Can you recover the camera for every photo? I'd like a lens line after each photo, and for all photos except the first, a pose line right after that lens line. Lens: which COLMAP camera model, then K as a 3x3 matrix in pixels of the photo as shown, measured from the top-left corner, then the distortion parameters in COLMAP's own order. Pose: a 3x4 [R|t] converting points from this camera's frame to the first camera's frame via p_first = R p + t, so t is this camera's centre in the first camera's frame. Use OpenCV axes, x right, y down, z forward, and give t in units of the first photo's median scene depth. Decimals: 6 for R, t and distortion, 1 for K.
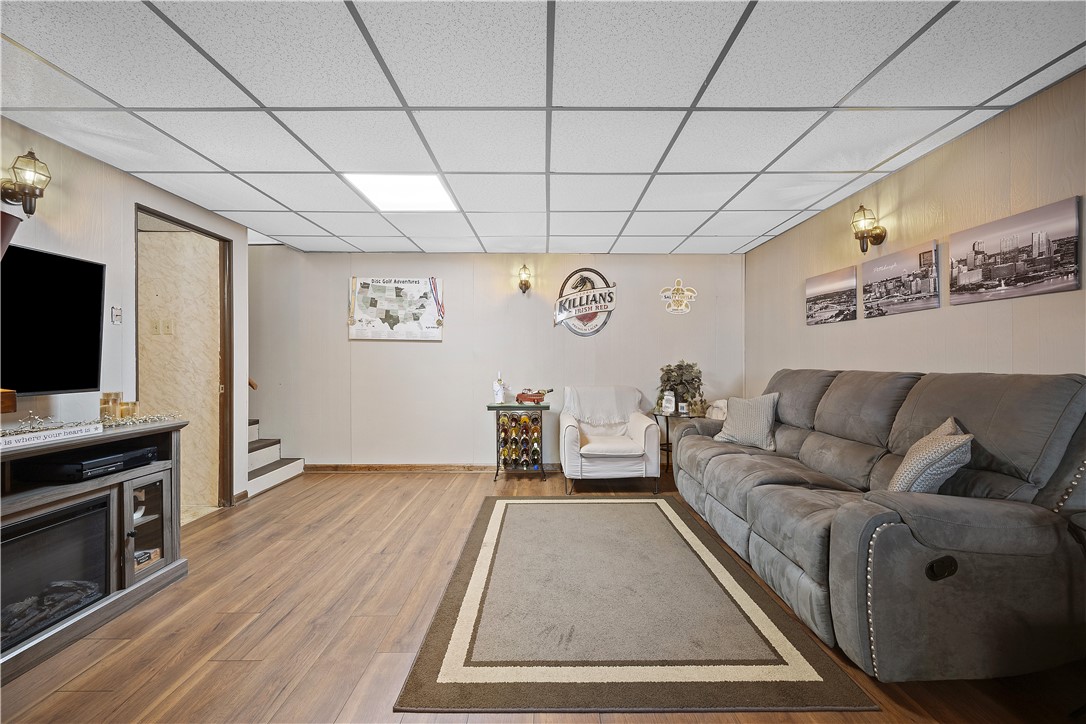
lens RADIAL K [[426.6, 0, 544.0], [0, 426.6, 361.2], [0, 0, 1]] dist [0.000666, -0.000018]
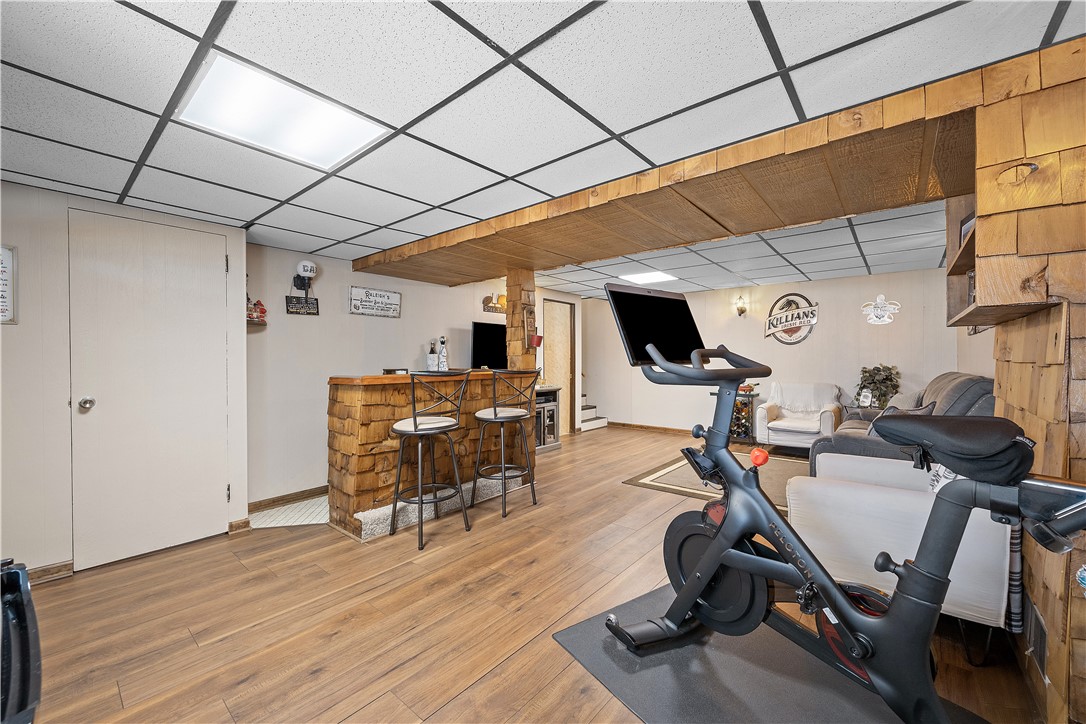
lens RADIAL K [[426.6, 0, 541.7], [0, 426.6, 361.0], [0, 0, 1]] dist [0.000666, -0.000018]
pose [[0.765264, 0.002729, -0.643711, 0.500316], [-0.000275, 0.999992, 0.003913, -0.017926], [0.643716, -0.002818, 0.765259, -0.721117]]
